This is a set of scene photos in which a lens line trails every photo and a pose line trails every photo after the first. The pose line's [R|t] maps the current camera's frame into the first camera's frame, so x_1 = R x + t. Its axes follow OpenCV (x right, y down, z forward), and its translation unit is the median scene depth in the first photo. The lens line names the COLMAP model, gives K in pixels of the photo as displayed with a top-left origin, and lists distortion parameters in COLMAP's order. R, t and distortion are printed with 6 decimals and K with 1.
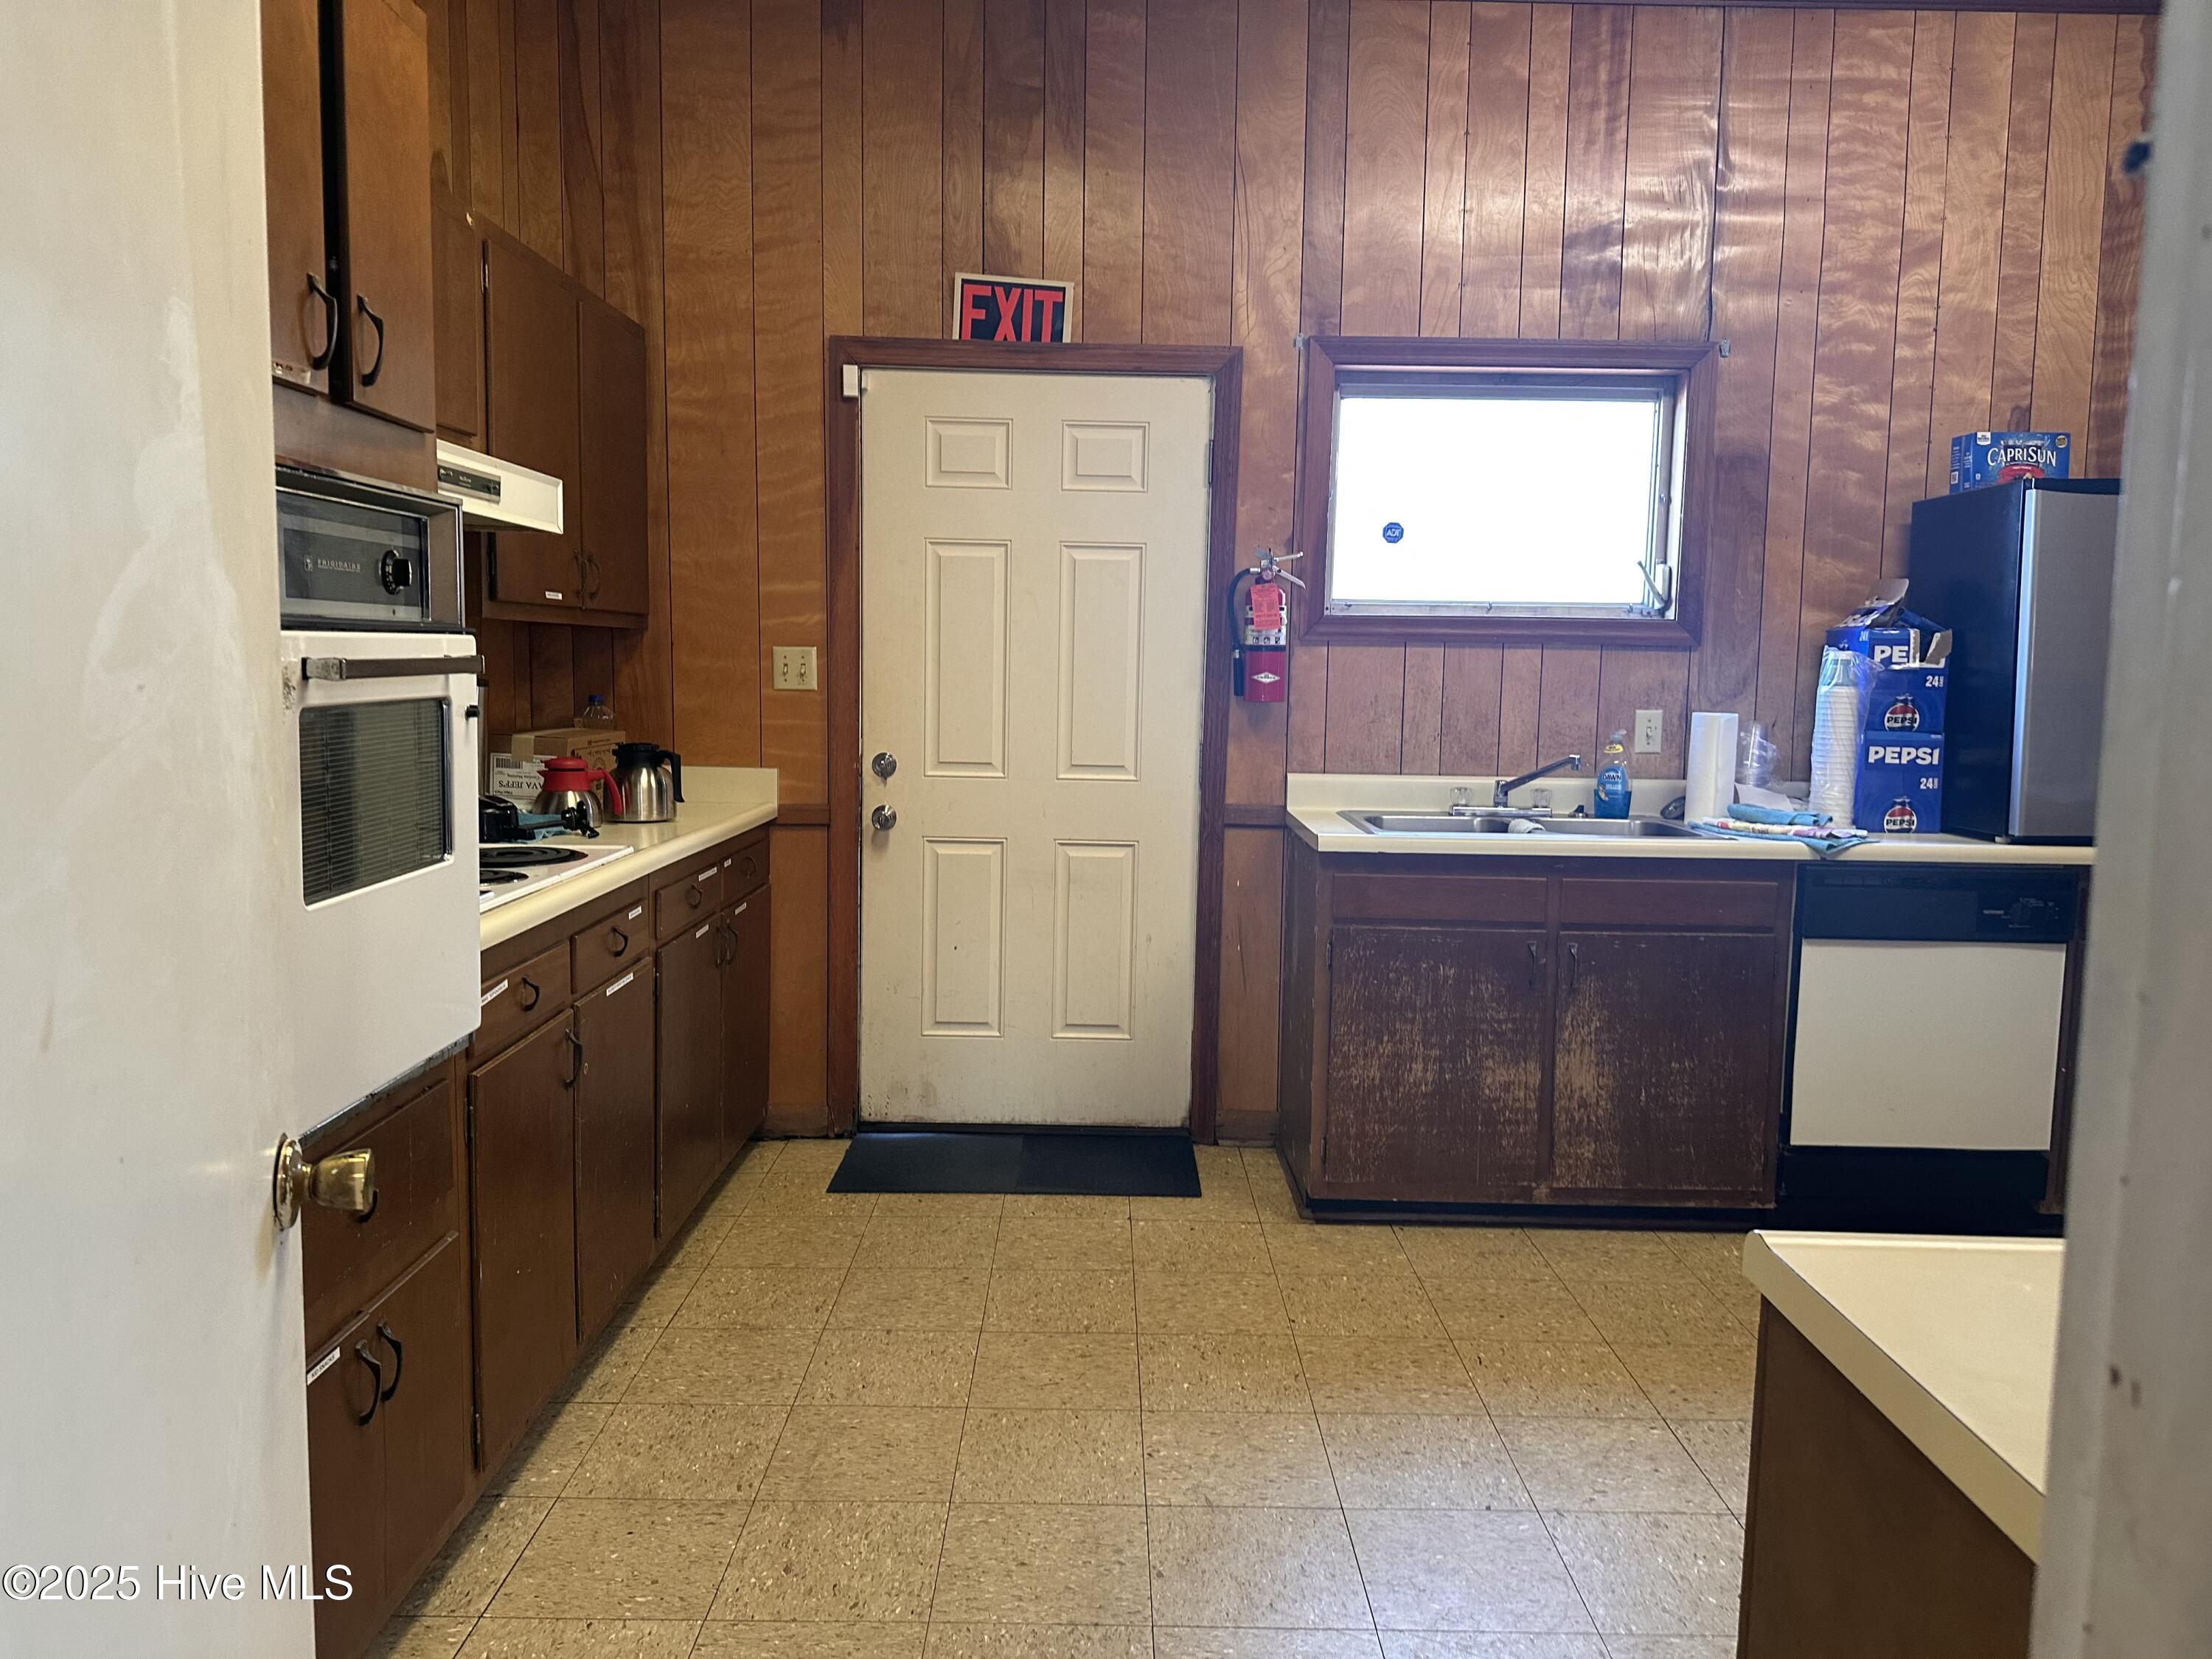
lens RADIAL K [[1552.3, 0, 1105.1], [0, 1552.3, 822.2], [0, 0, 1]] dist [0.083080, -0.085031]
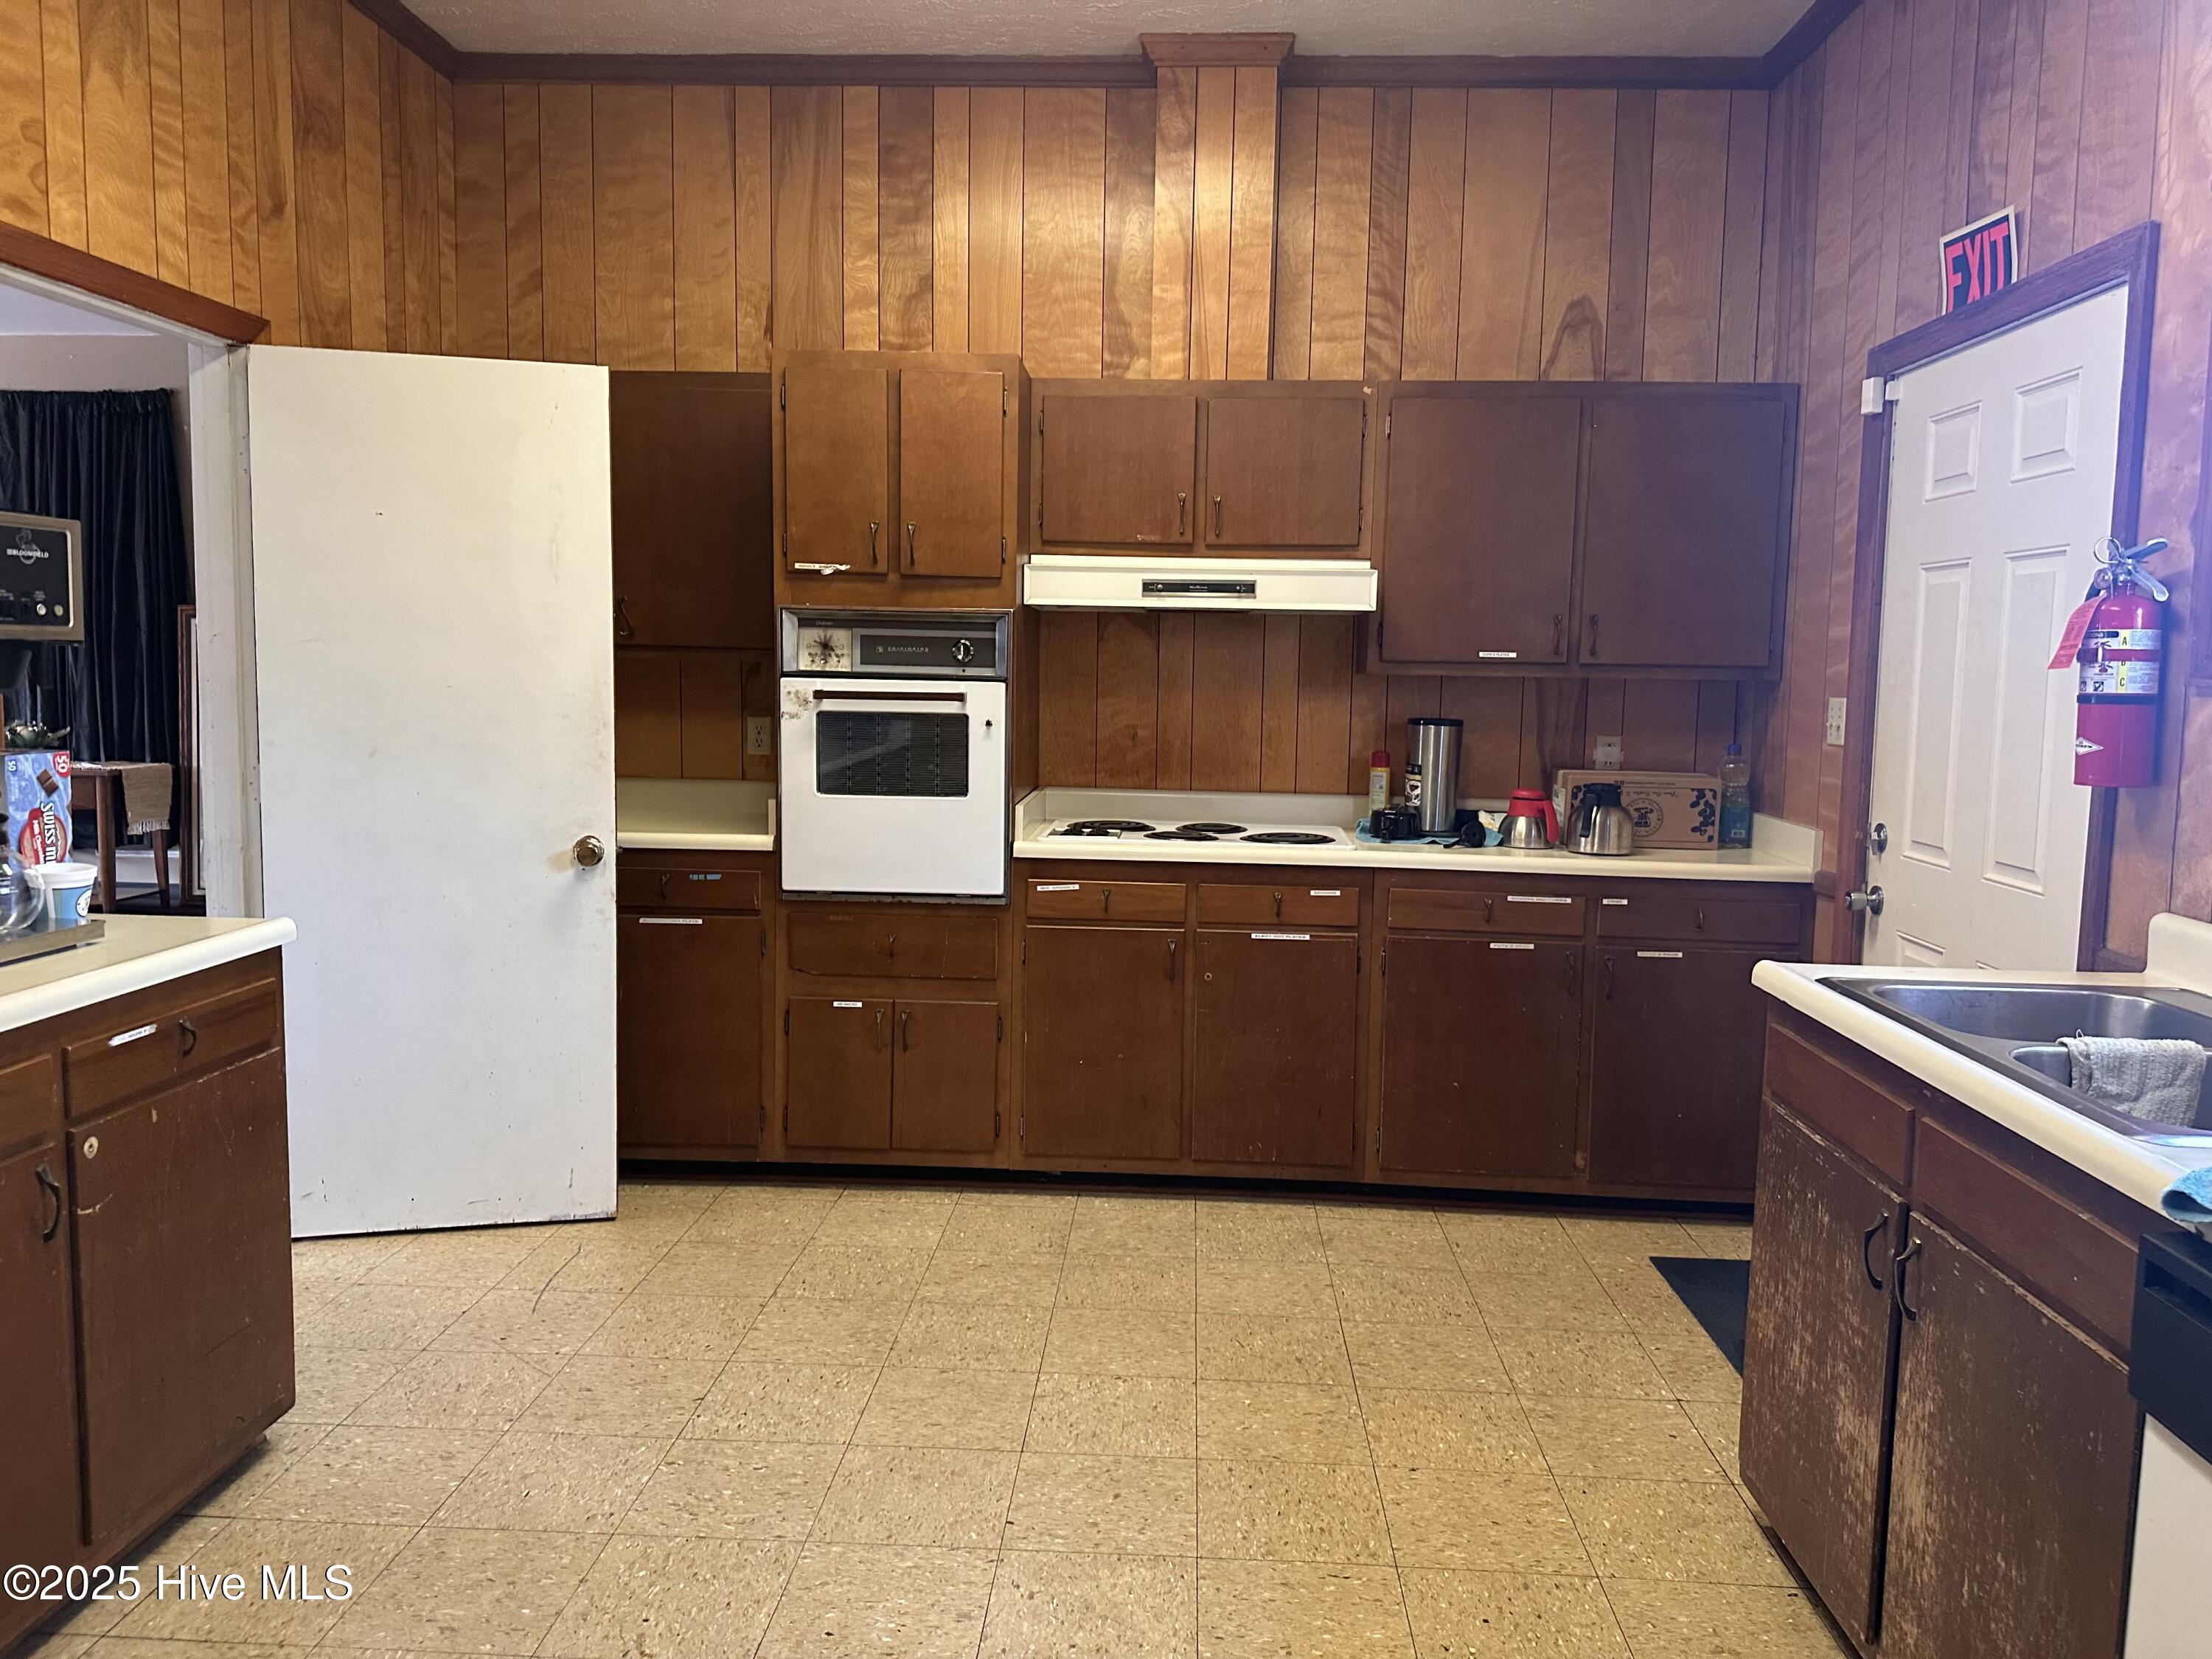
lens RADIAL K [[1552.3, 0, 1109.6], [0, 1552.3, 819.3], [0, 0, 1]] dist [0.083080, -0.085031]
pose [[-0.052475, 0.077551, -0.995606, 0.895496], [-0.126932, 0.988376, 0.083678, -0.080404], [0.990522, 0.130765, -0.042022, 0.765255]]
